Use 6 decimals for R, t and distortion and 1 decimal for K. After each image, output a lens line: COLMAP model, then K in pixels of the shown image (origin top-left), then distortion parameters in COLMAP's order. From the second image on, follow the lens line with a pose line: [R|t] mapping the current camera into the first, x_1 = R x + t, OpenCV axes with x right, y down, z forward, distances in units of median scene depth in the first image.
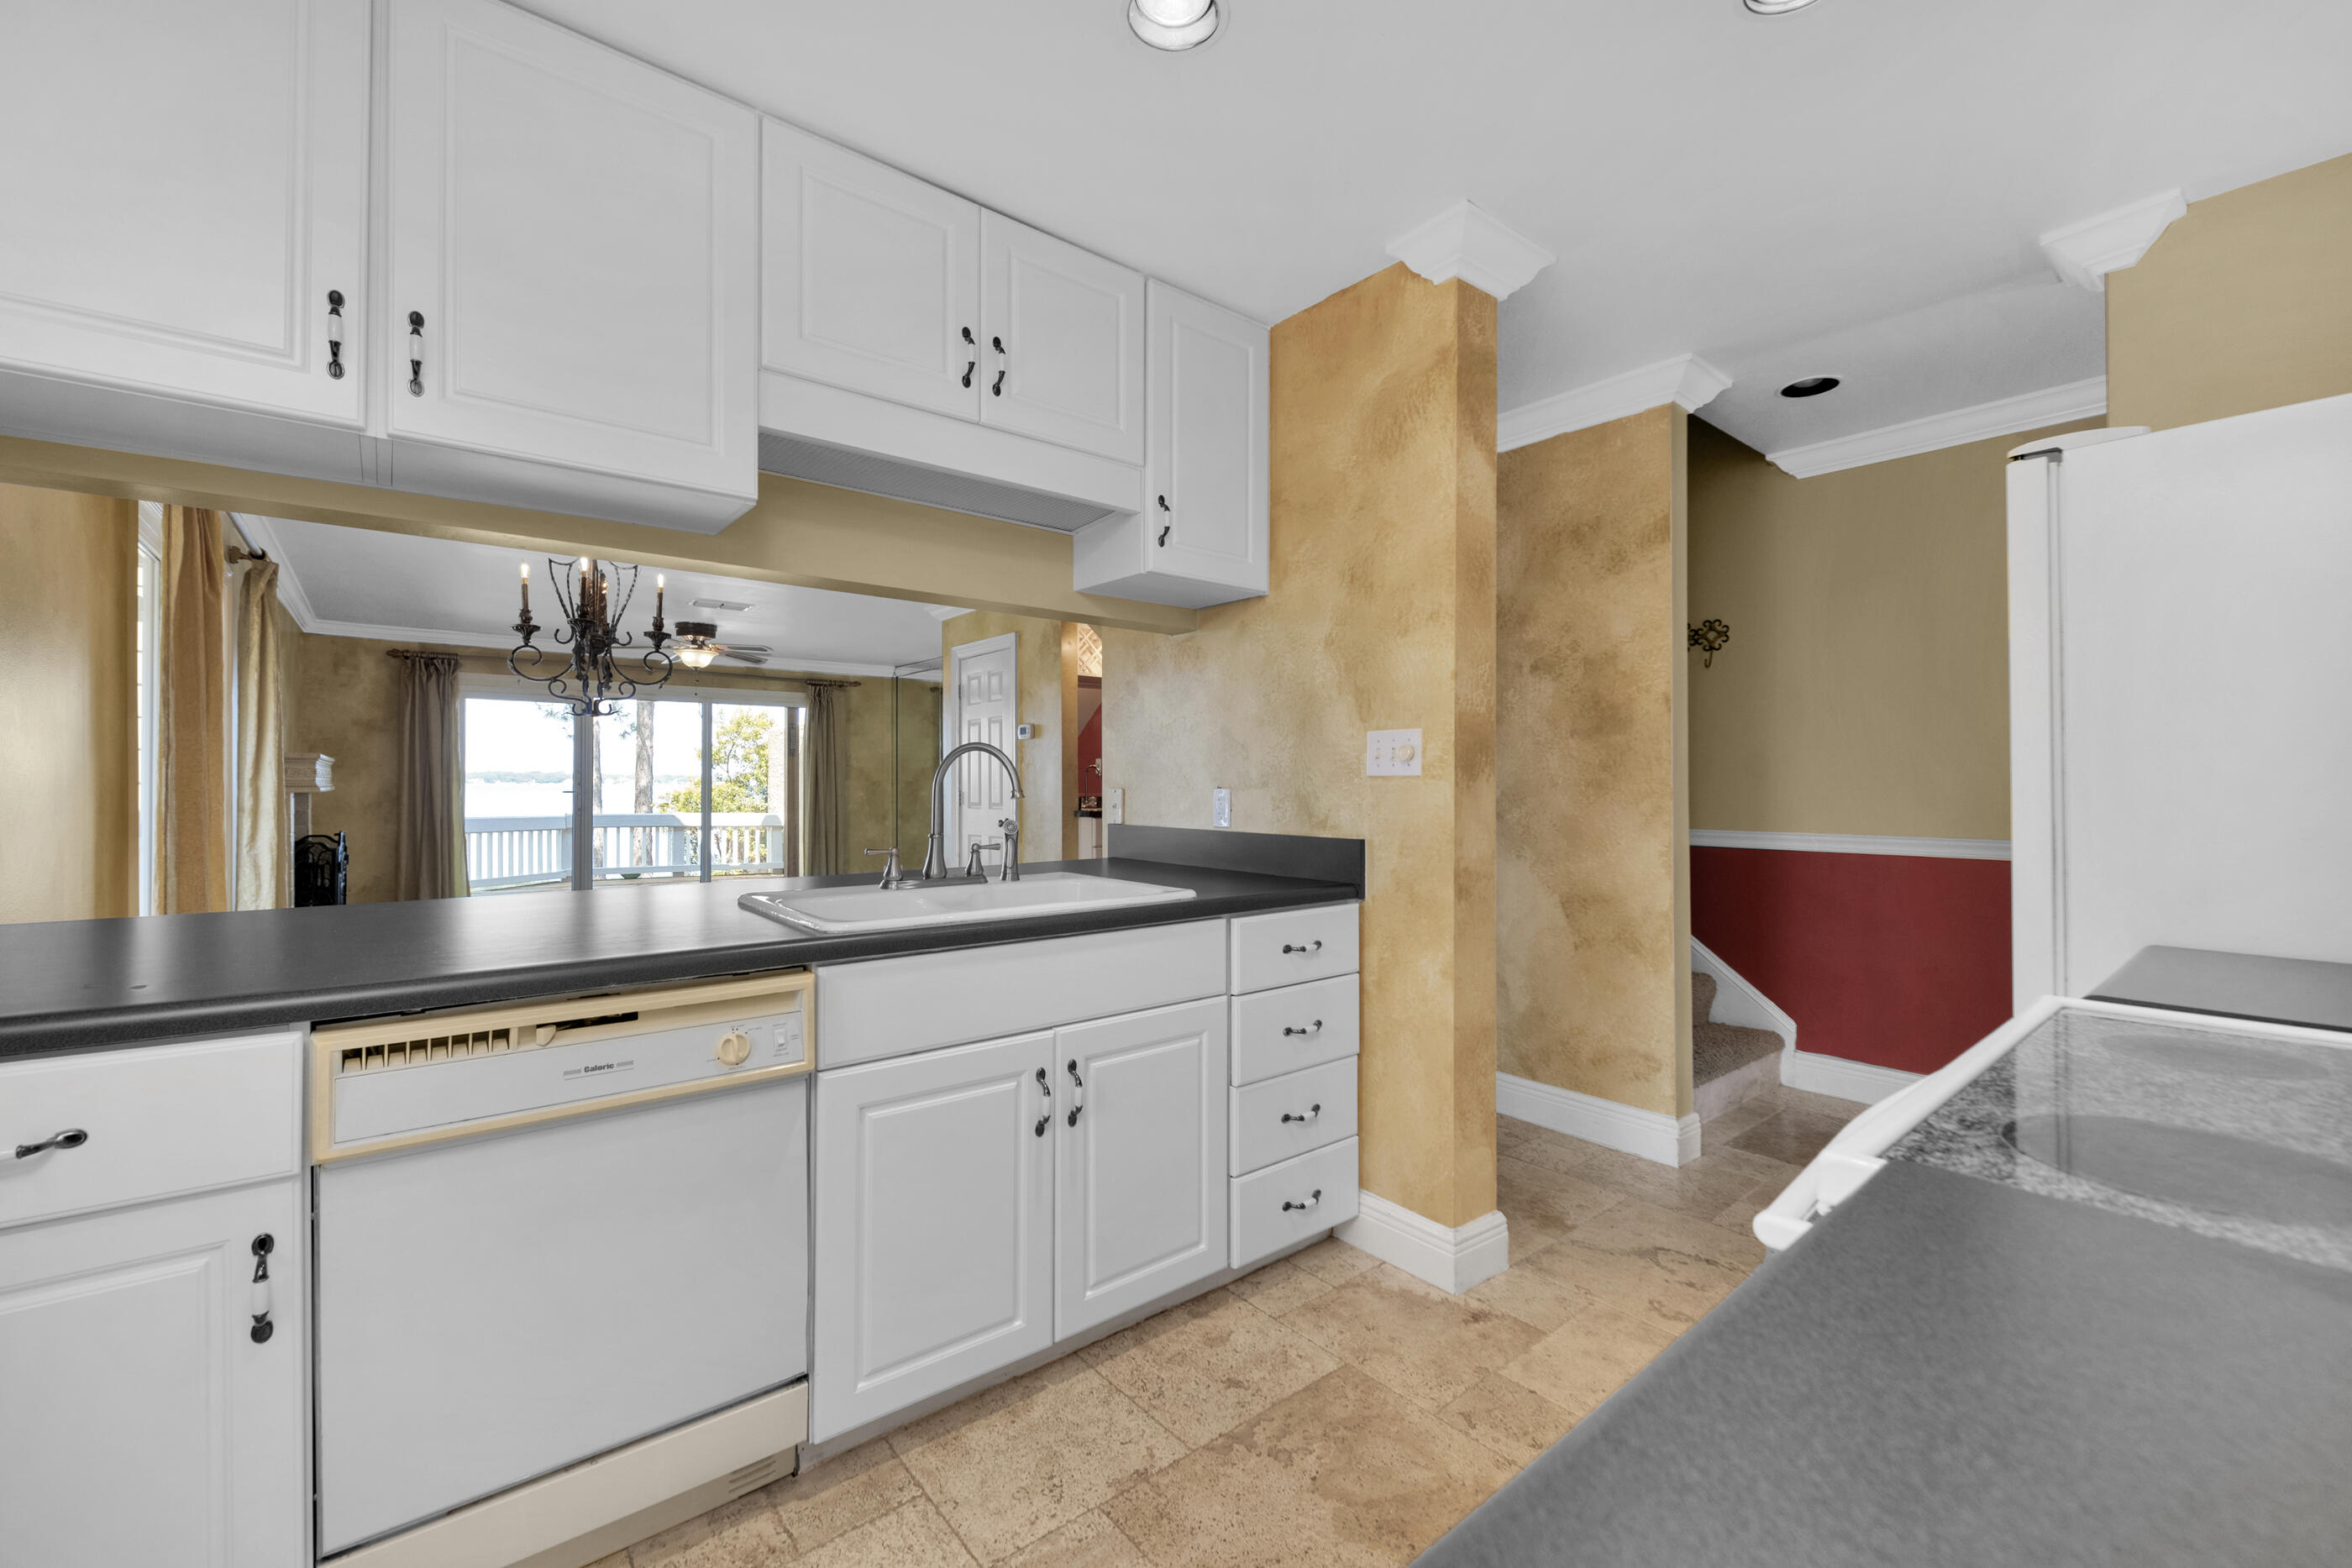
lens RADIAL K [[995.6, 0, 1209.3], [0, 995.6, 775.5], [0, 0, 1]] dist [-0.000348, -0.013915]
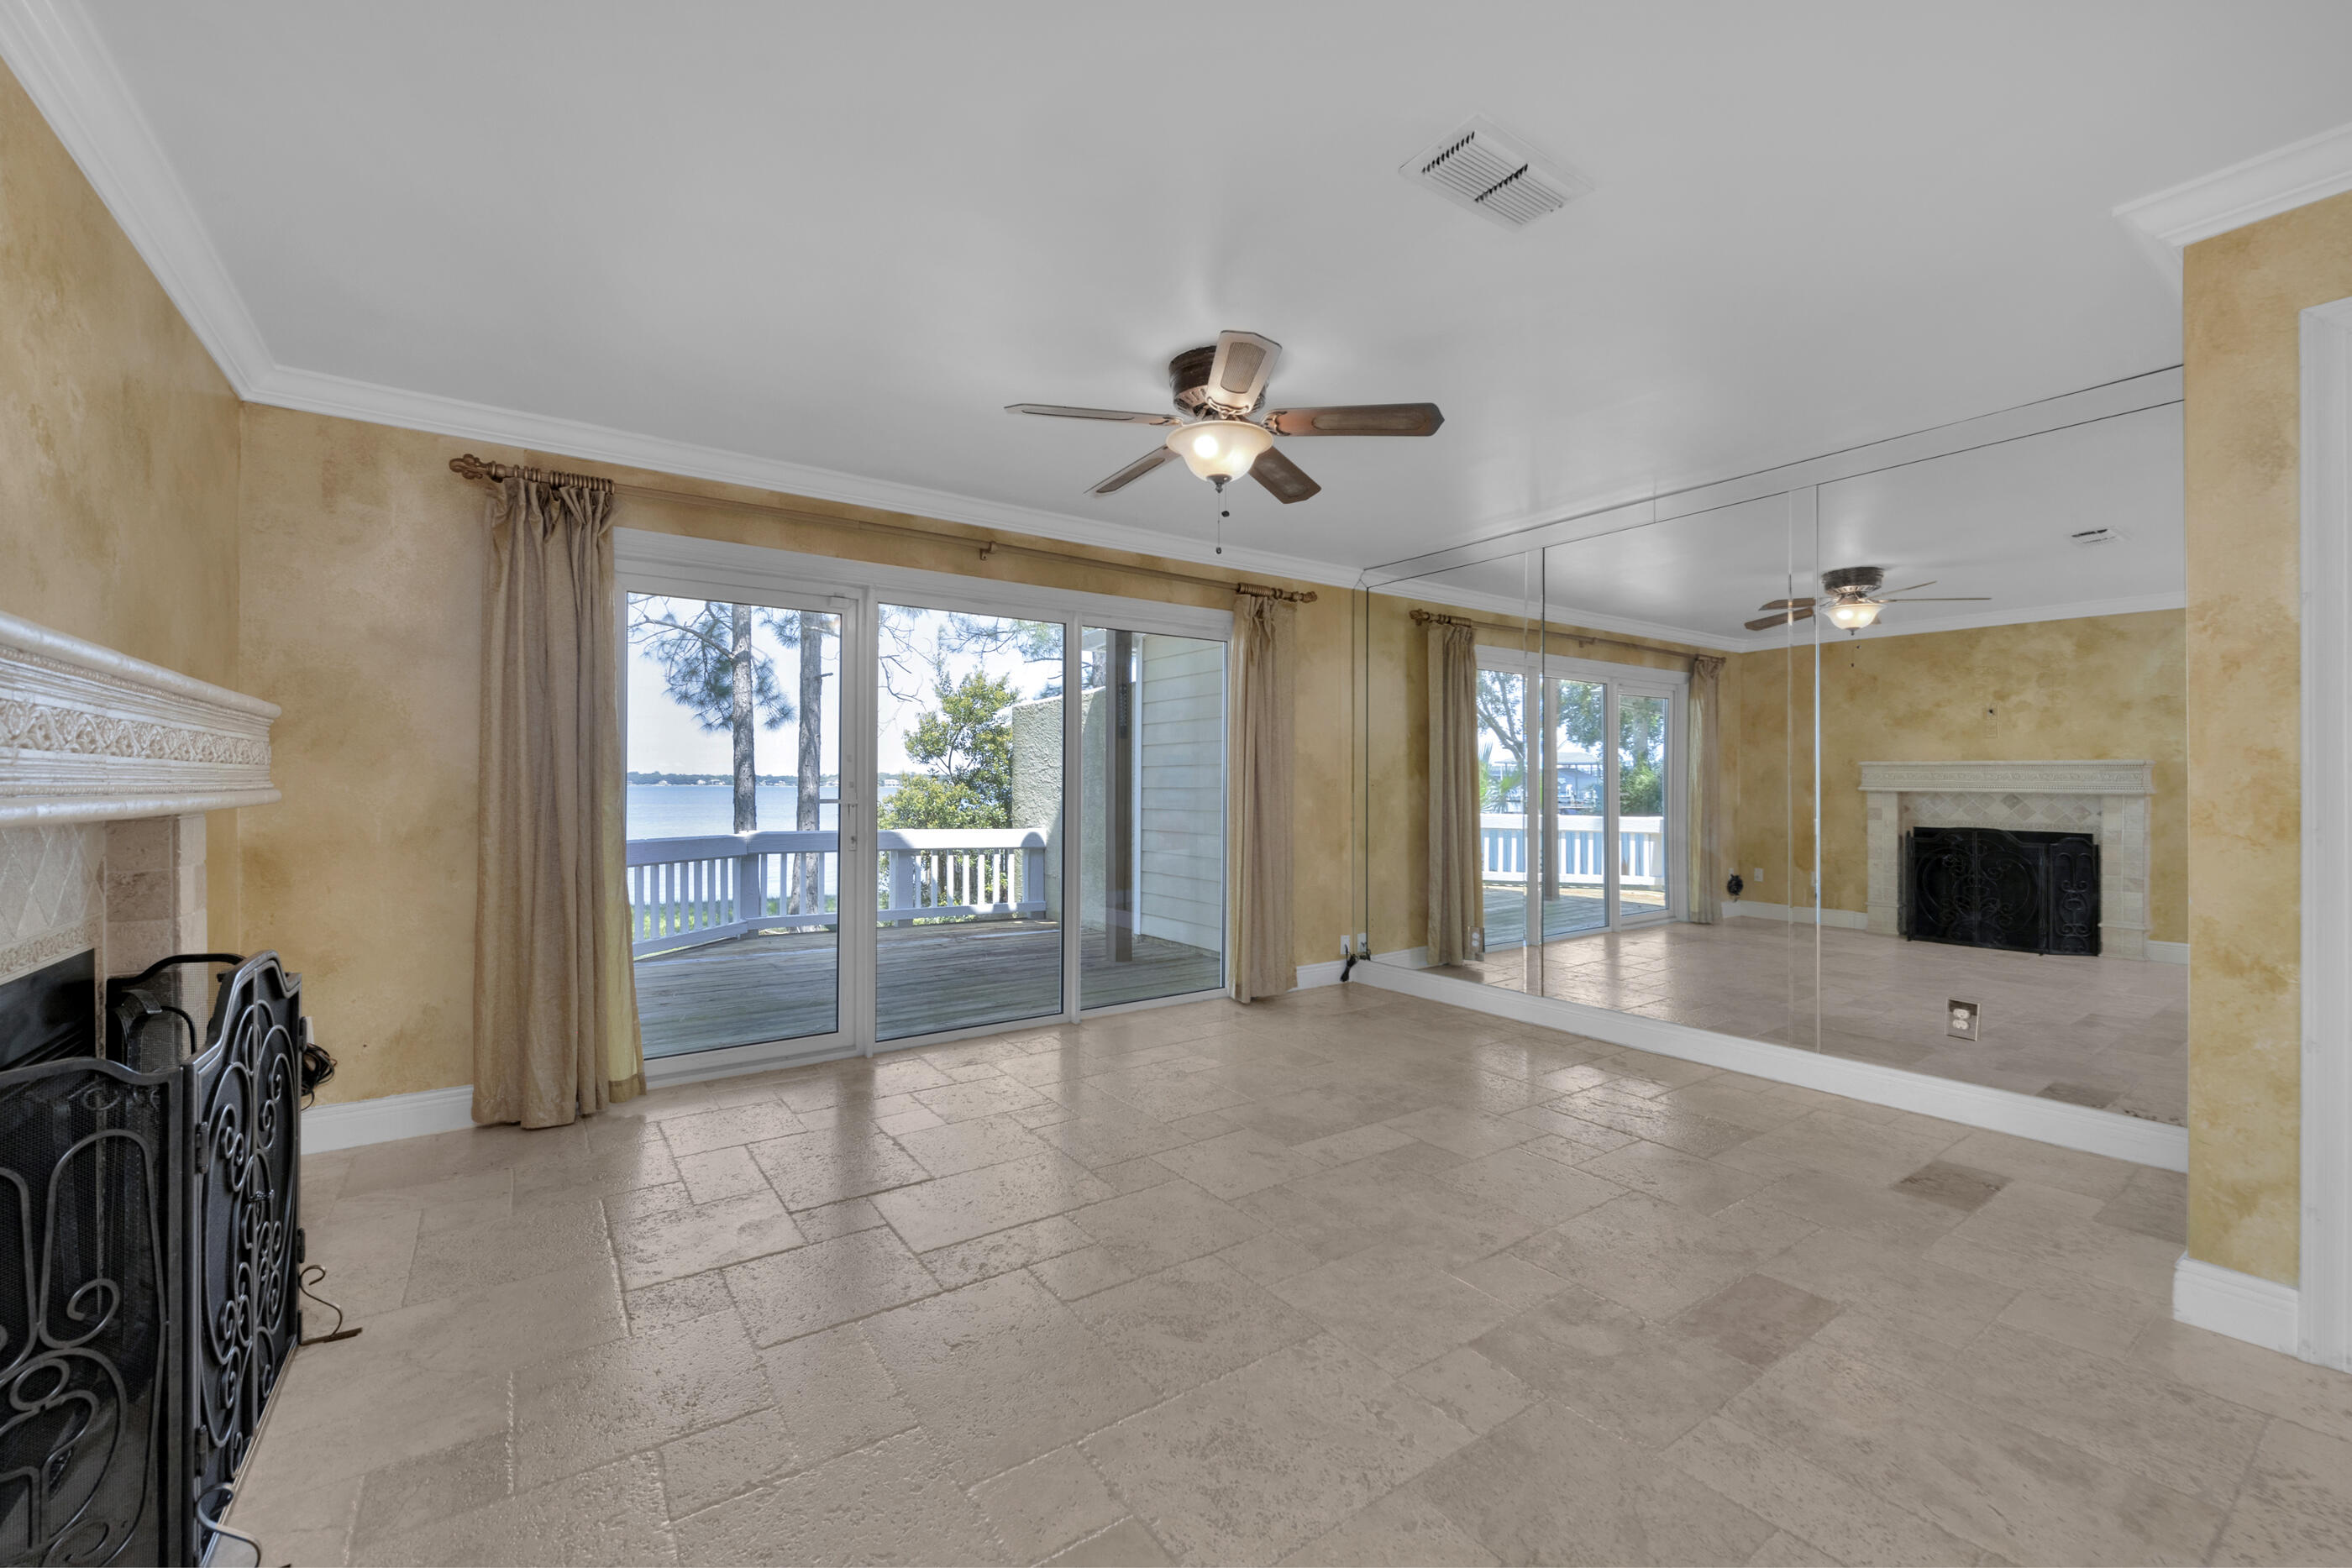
lens RADIAL K [[967.6, 0, 1176.0], [0, 967.6, 784.0], [0, 0, 1]] dist [0.000609, -0.004582]
pose [[0.996890, 0.000054, -0.078803, -0.472006], [0.000404, 0.999983, 0.005801, 0.006193], [0.078802, -0.005815, 0.996873, 0.587984]]
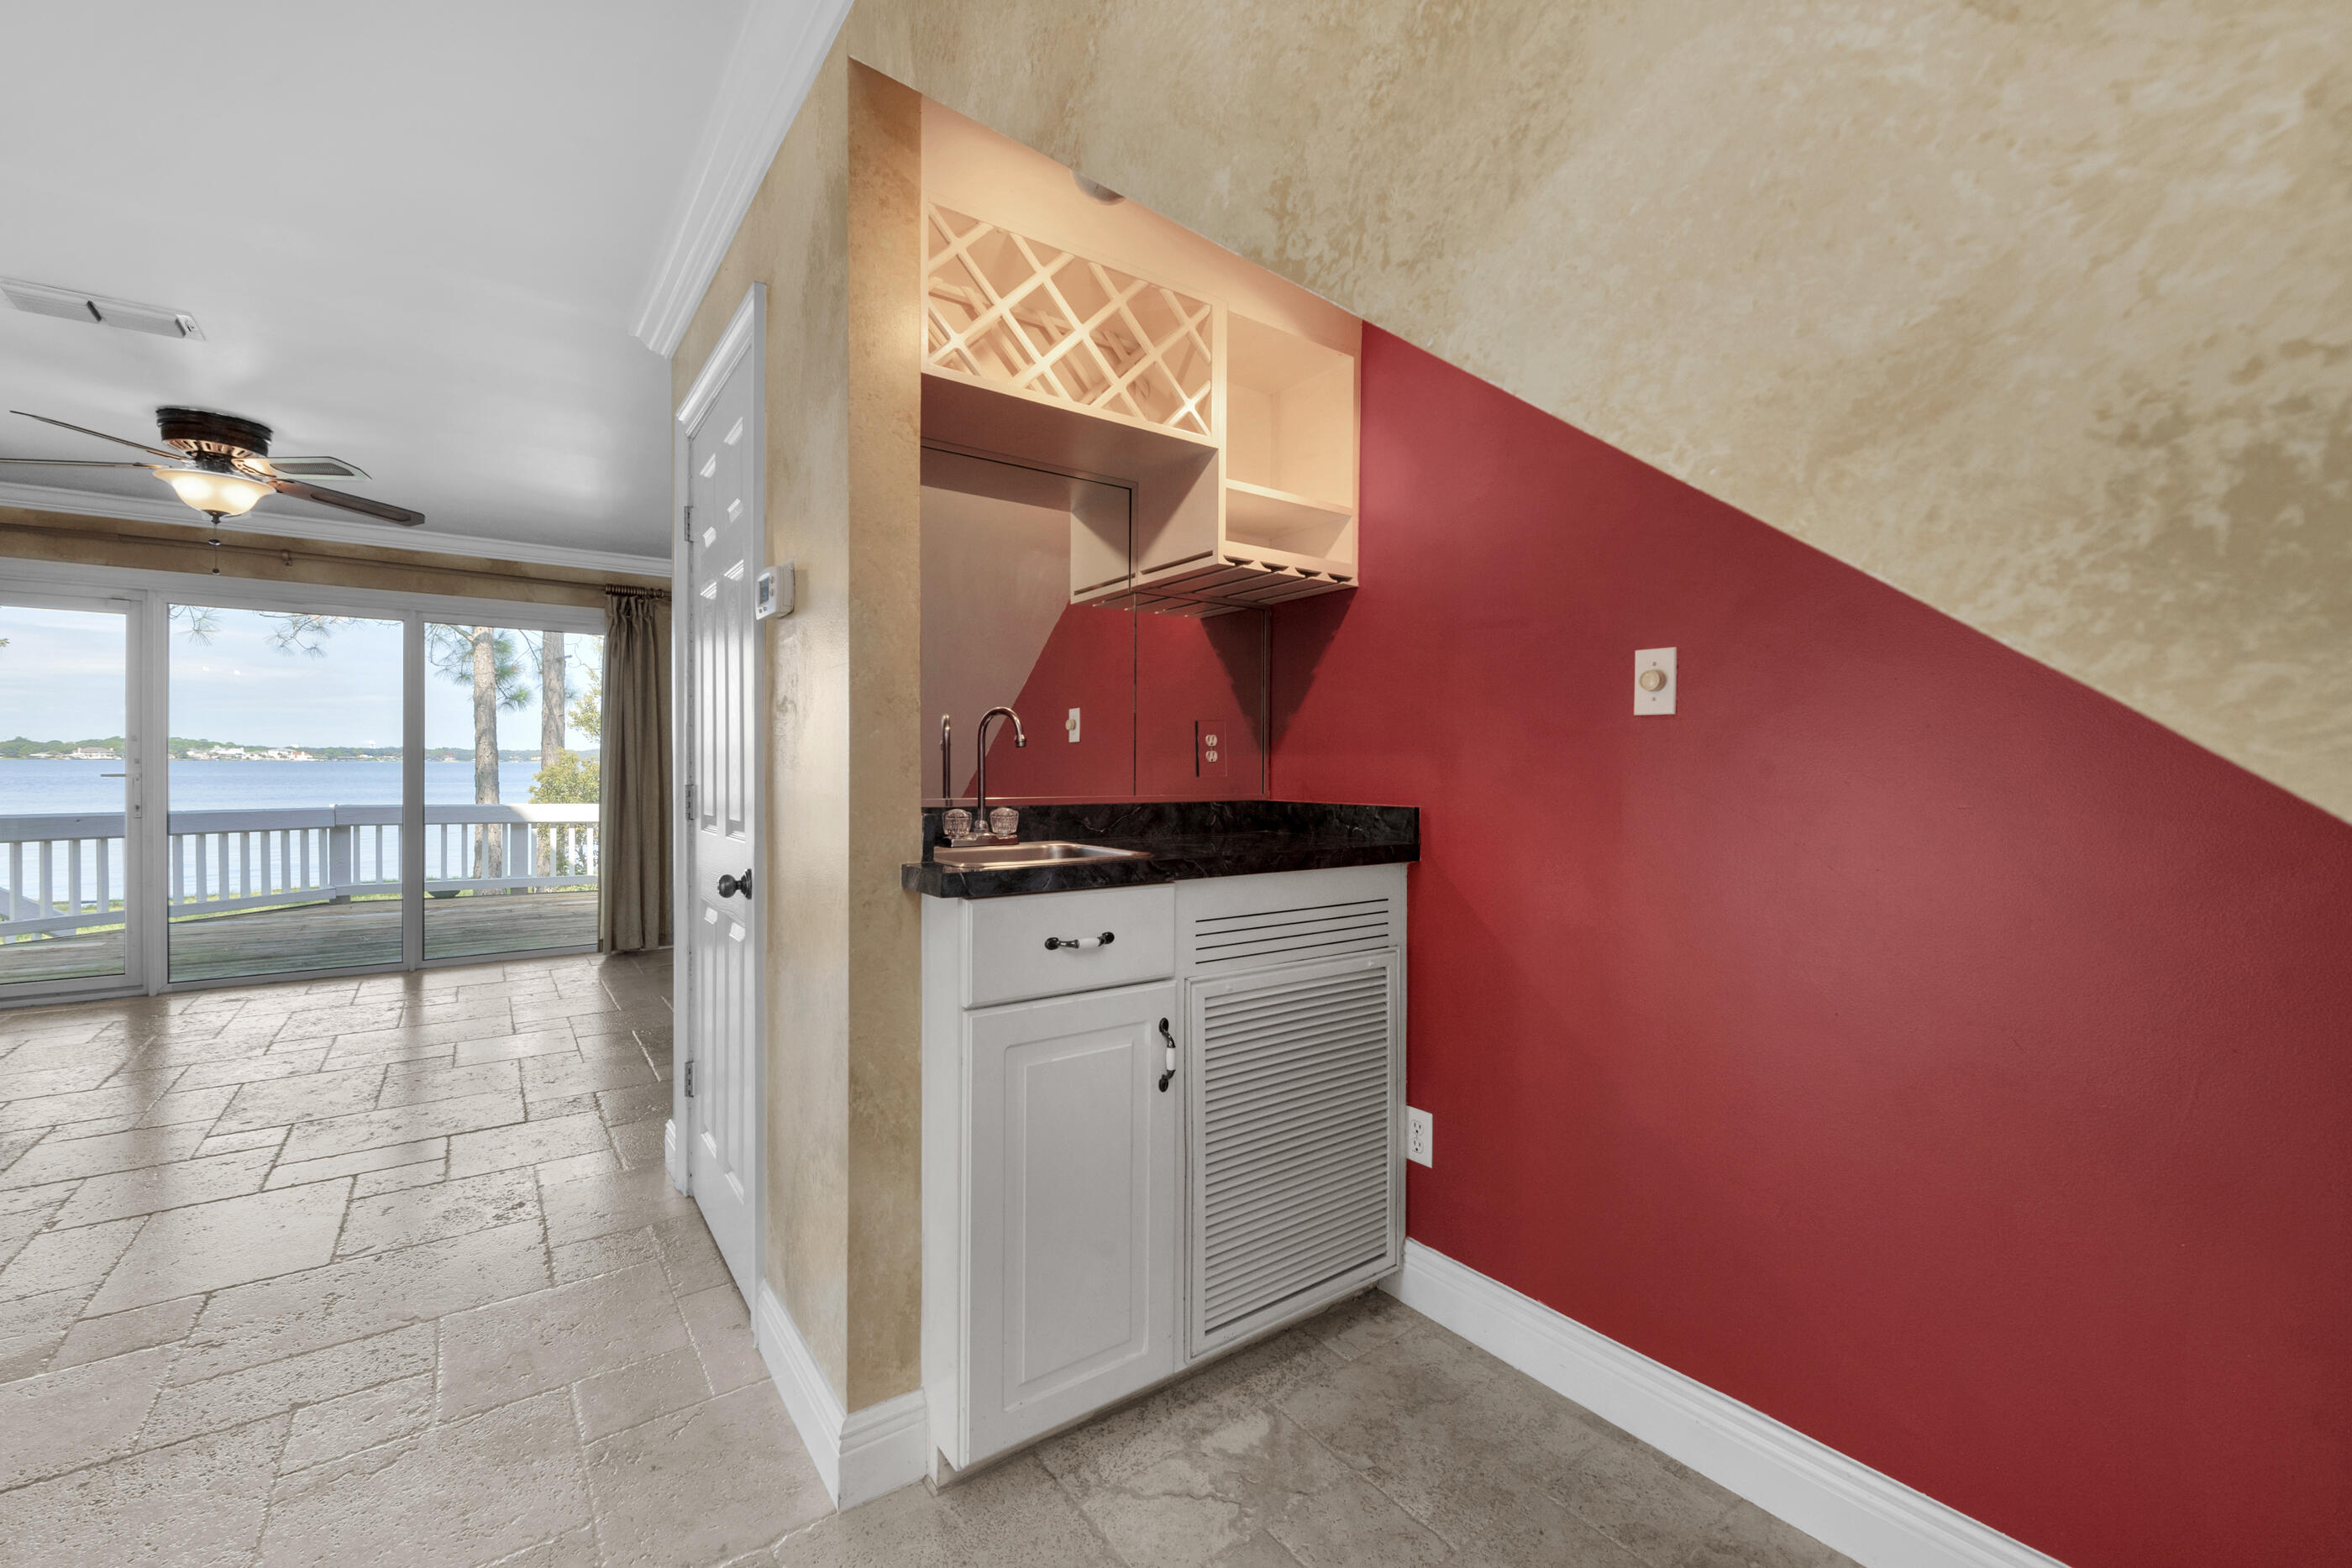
lens RADIAL K [[949.6, 0, 1212.4], [0, 949.6, 773.1], [0, 0, 1]] dist [0.002403, -0.003498]
pose [[0.999247, 0.005085, -0.038464, -0.028939], [-0.004473, 0.999862, 0.015980, 0.004422], [0.038540, -0.015796, 0.999132, 0.535650]]
